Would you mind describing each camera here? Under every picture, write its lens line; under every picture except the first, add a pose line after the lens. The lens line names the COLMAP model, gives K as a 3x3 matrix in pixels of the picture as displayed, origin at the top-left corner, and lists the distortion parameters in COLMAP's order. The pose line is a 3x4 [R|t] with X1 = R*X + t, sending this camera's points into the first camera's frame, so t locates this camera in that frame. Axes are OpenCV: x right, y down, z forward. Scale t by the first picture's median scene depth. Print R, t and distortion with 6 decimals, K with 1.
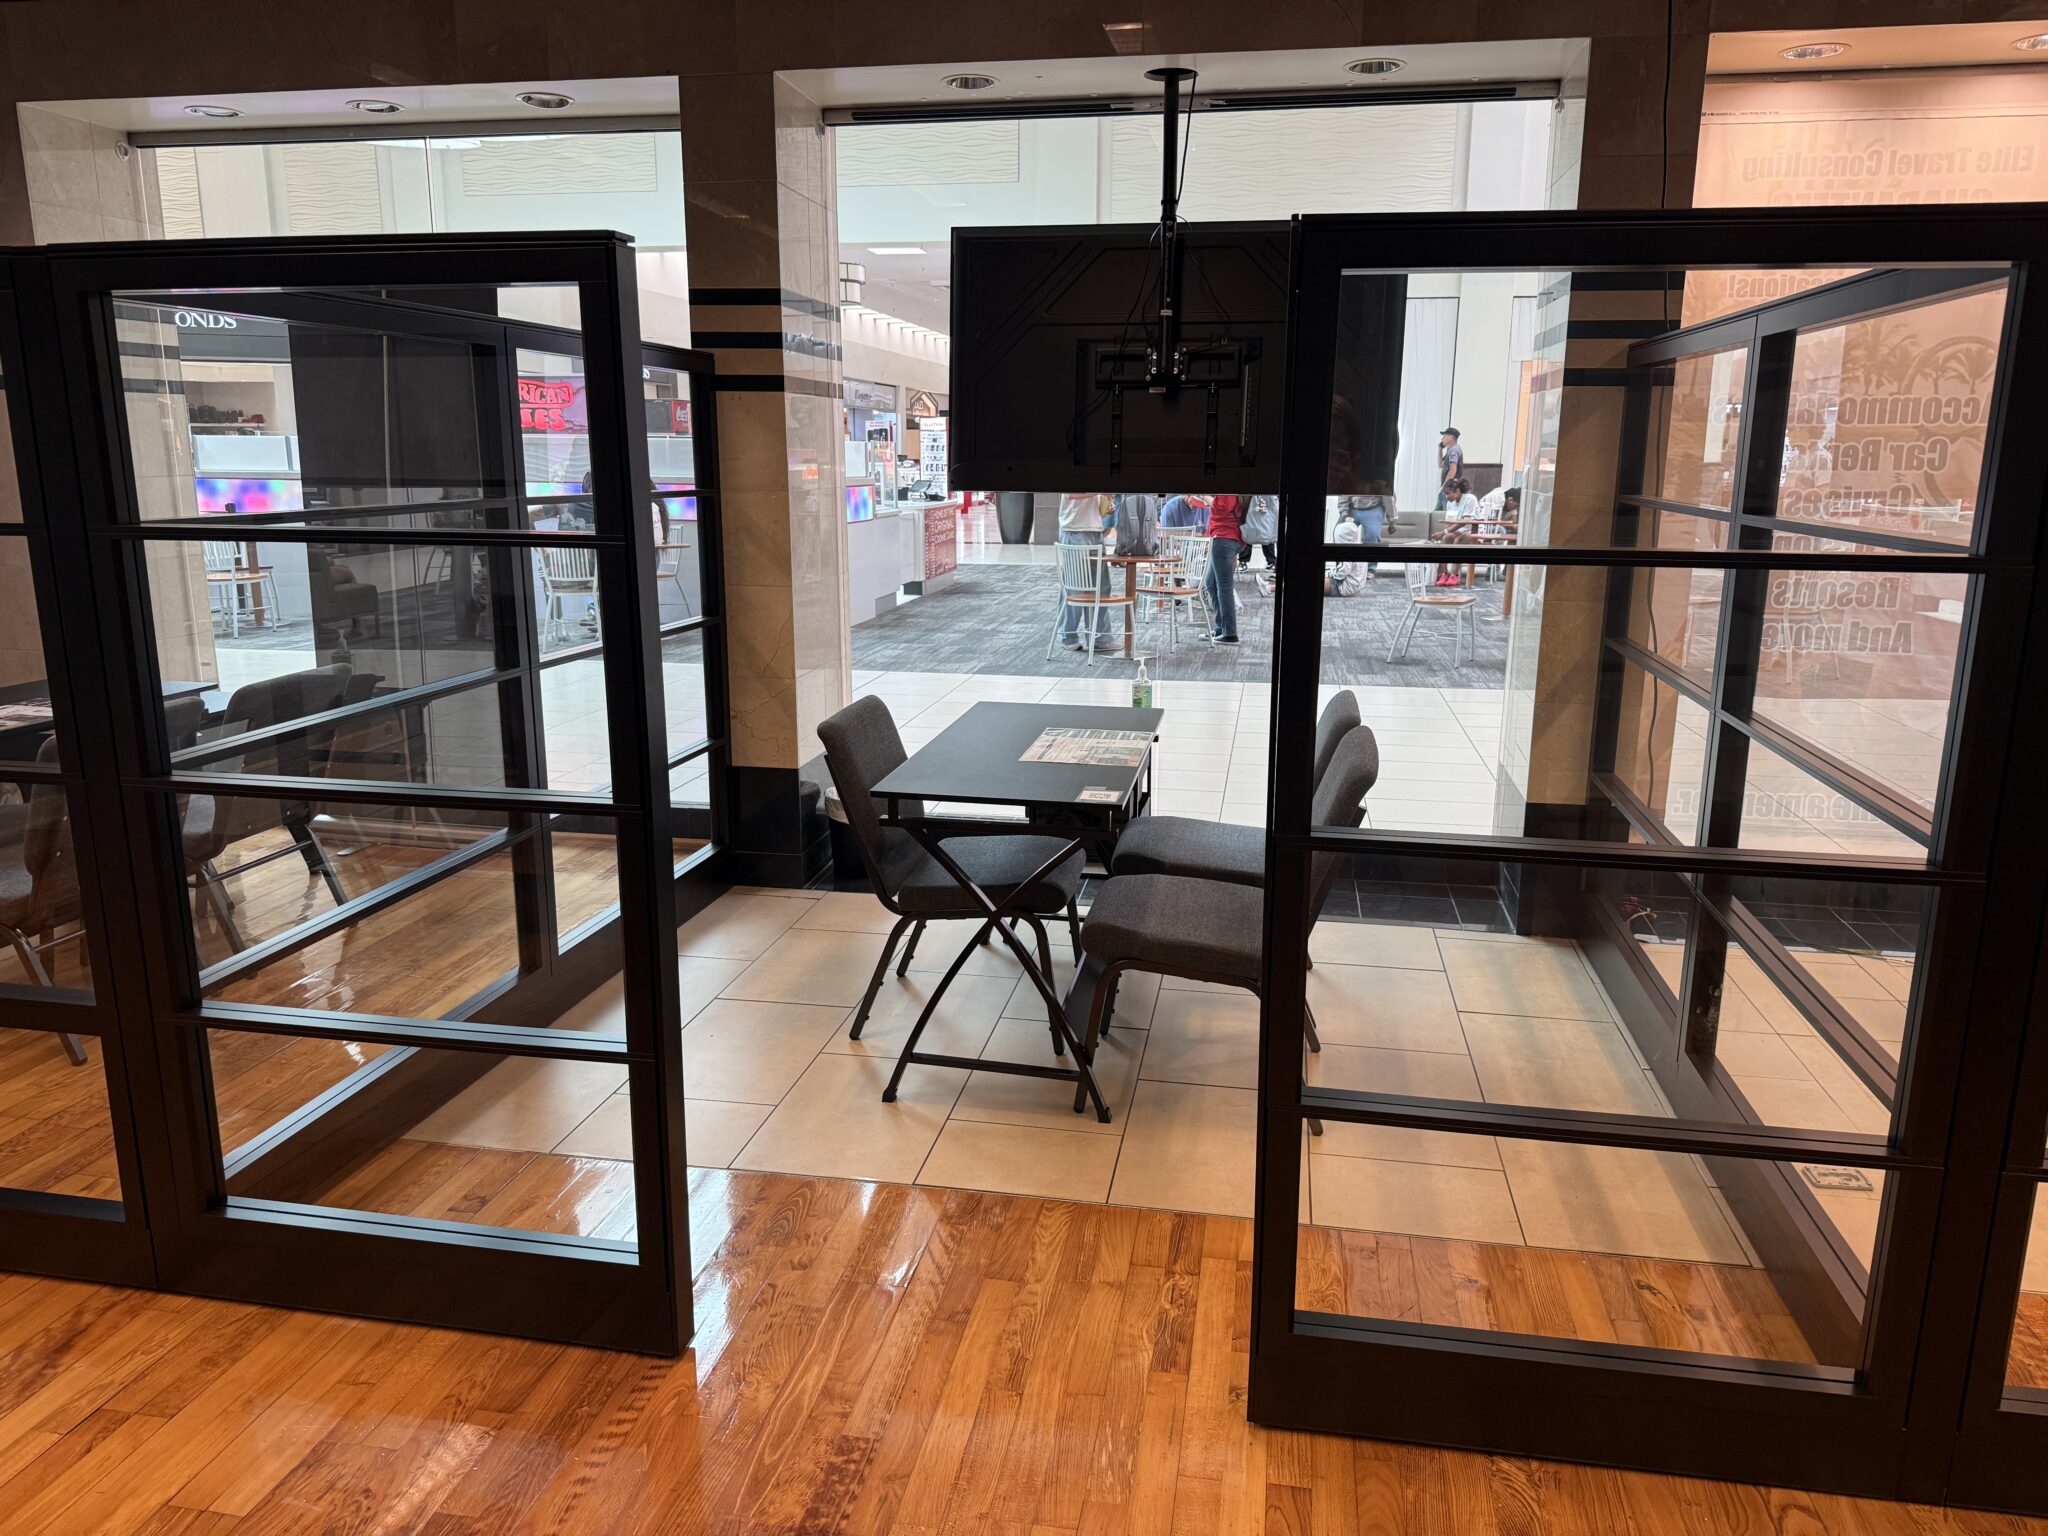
lens RADIAL K [[1421.5, 0, 1032.7], [0, 1421.5, 763.8], [0, 0, 1]] dist [0.034321, -0.034341]
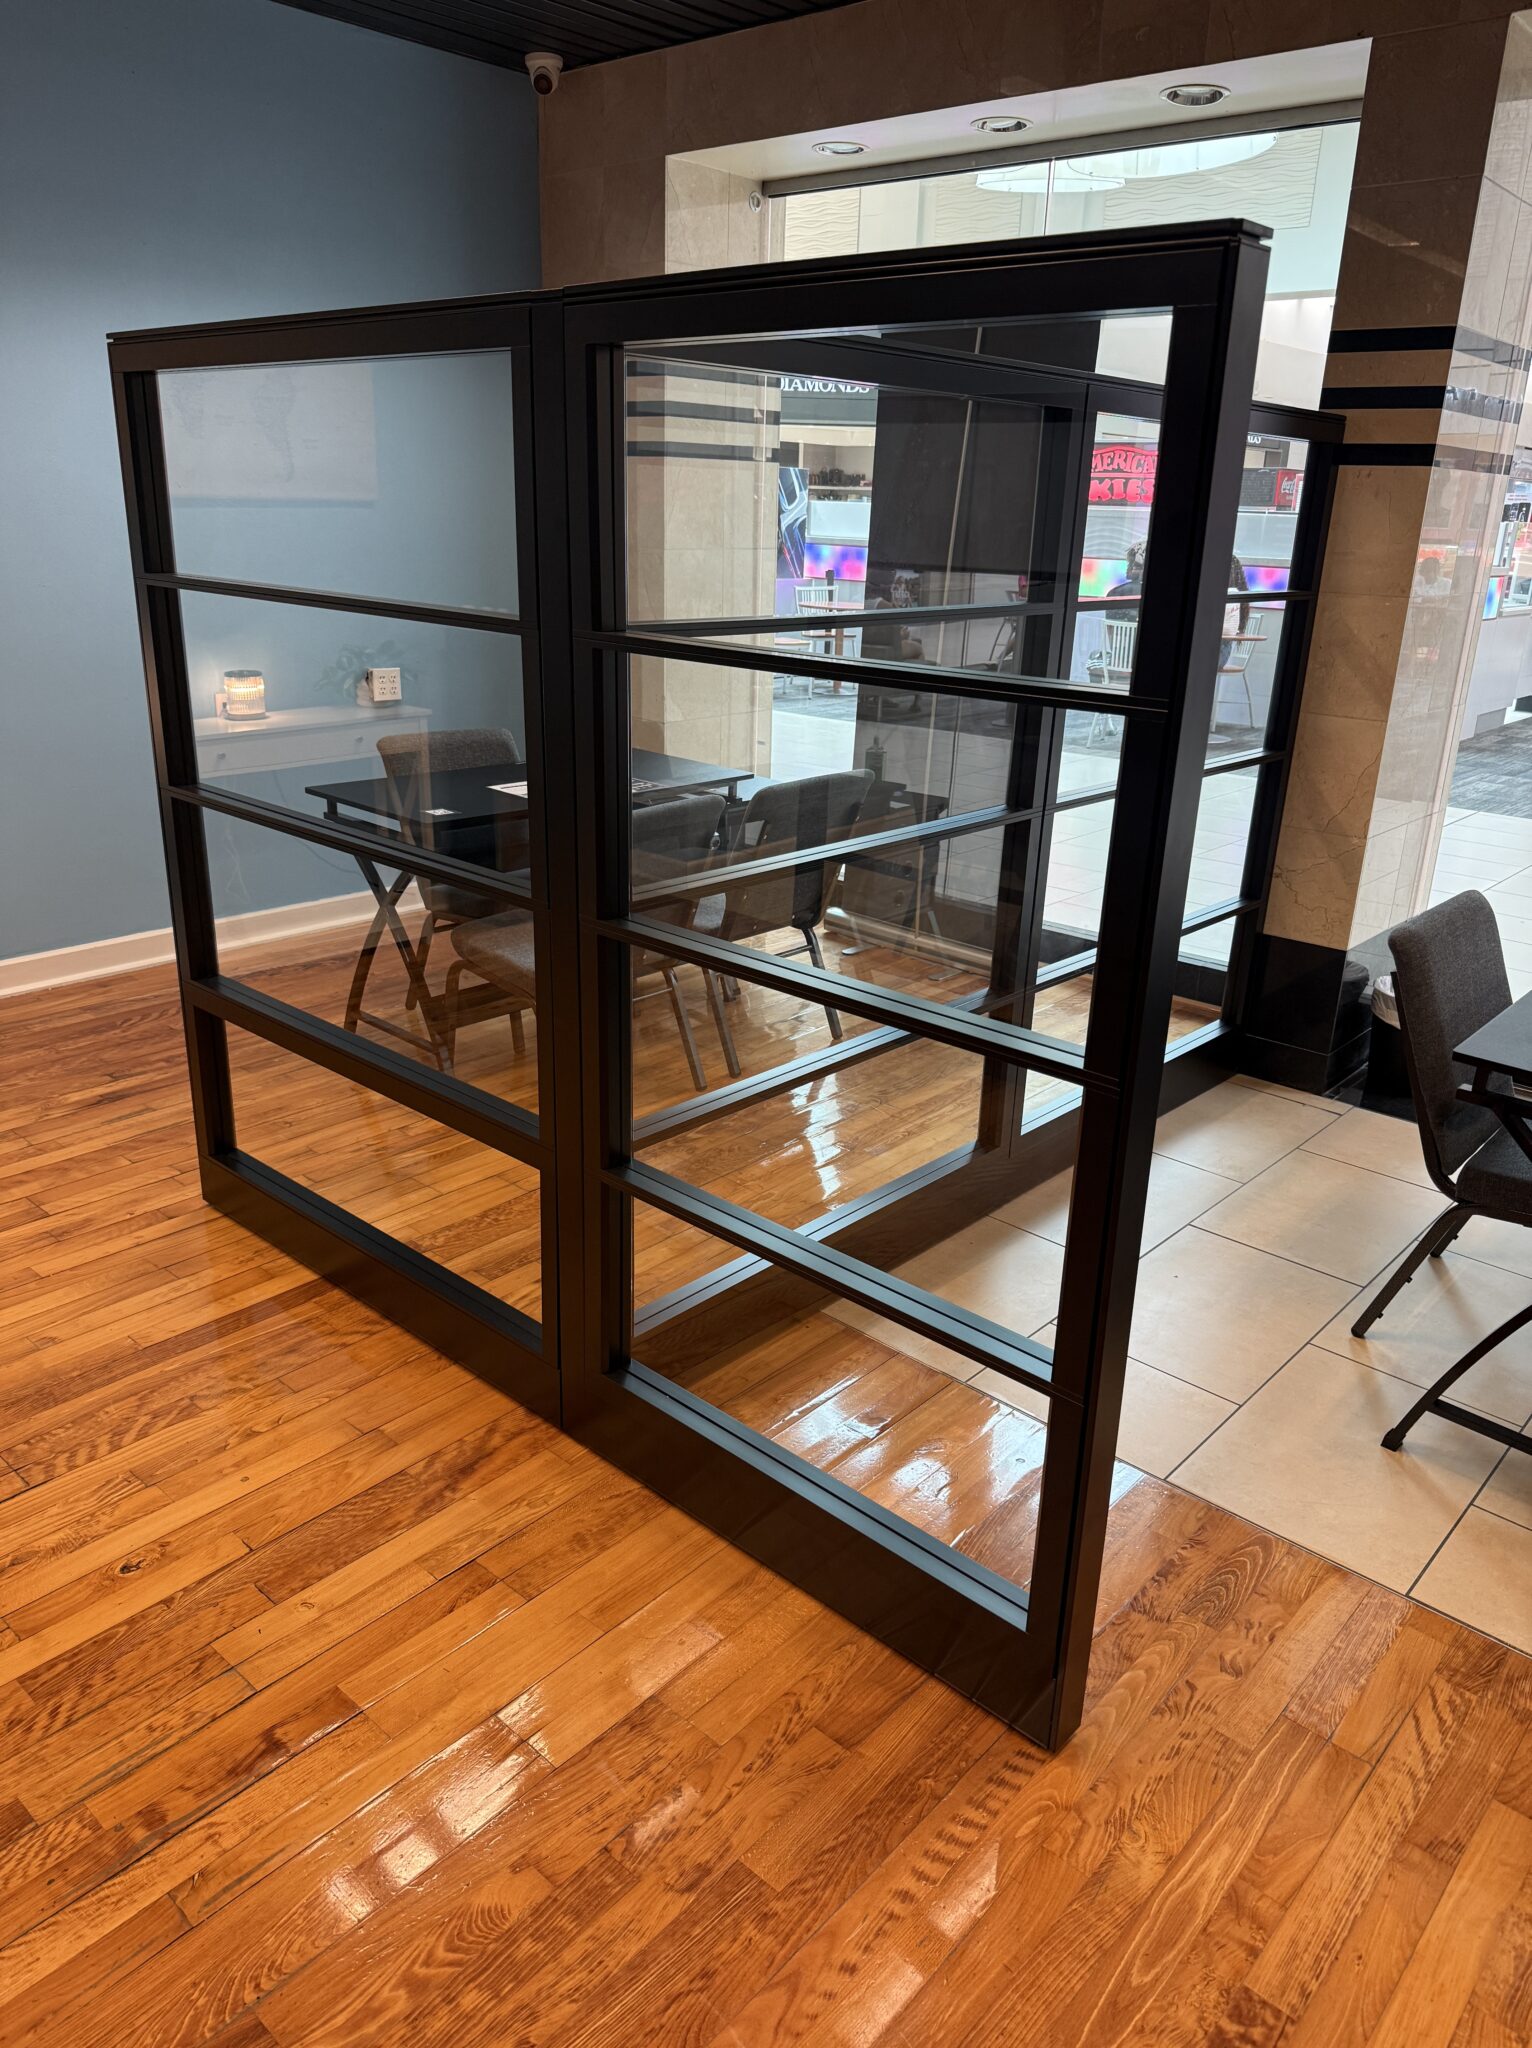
lens RADIAL K [[1450.8, 0, 772.2], [0, 1450.8, 1030.7], [0, 0, 1]] dist [0.033768, -0.045526]
pose [[0.851405, 0.200940, -0.484492, -0.057475], [-0.141949, 0.977510, 0.155966, -0.060780], [0.504936, -0.064017, 0.860780, 0.210413]]
